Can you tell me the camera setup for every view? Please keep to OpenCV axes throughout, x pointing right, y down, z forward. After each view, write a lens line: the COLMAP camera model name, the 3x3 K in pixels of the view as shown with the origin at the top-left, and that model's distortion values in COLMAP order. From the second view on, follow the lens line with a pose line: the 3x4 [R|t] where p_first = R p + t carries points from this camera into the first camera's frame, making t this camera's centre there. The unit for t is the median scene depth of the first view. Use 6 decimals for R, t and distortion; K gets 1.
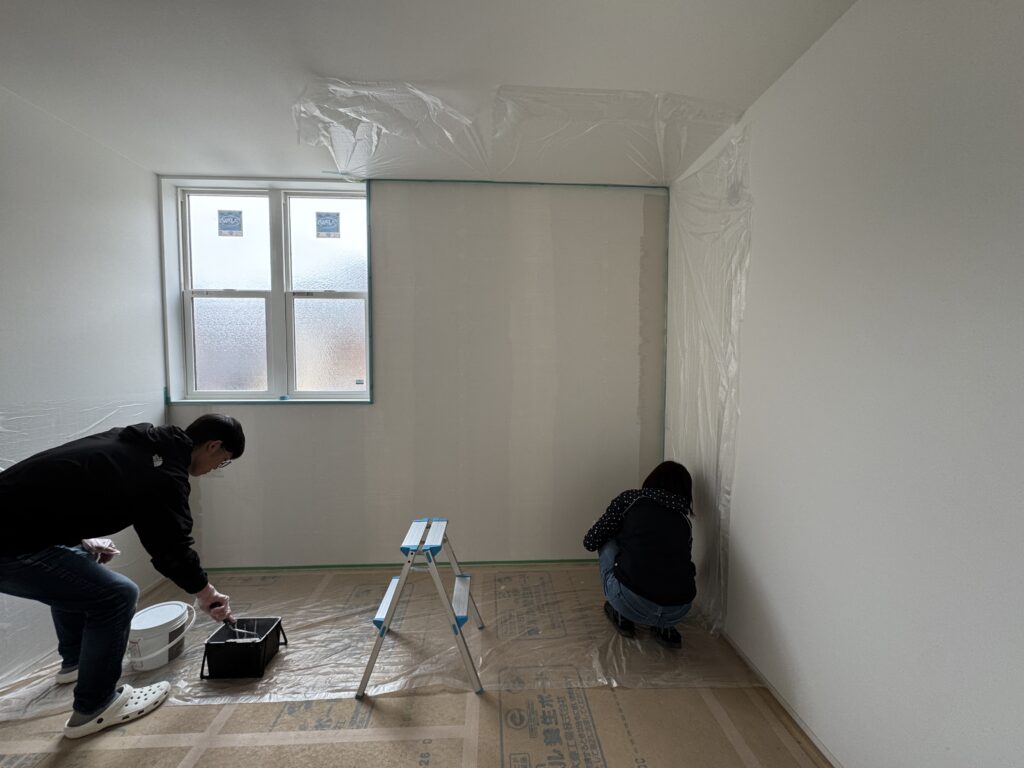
lens RADIAL K [[415.9, 0, 512.0], [0, 415.9, 384.0], [0, 0, 1]] dist [-0.000632, -0.000109]
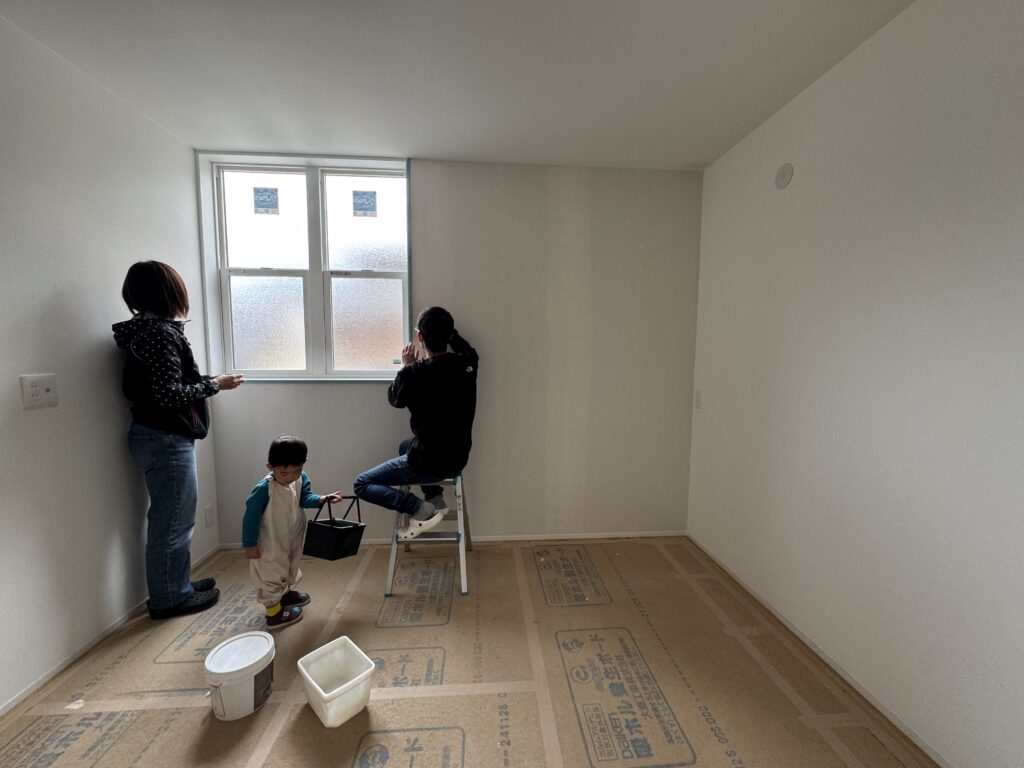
lens RADIAL K [[415.9, 0, 512.0], [0, 415.9, 384.0], [0, 0, 1]] dist [-0.000632, -0.000109]
pose [[0.999762, 0.004053, 0.021416, -0.112983], [-0.004944, 0.999118, 0.041688, 0.006370], [-0.021228, -0.041784, 0.998901, -0.022239]]
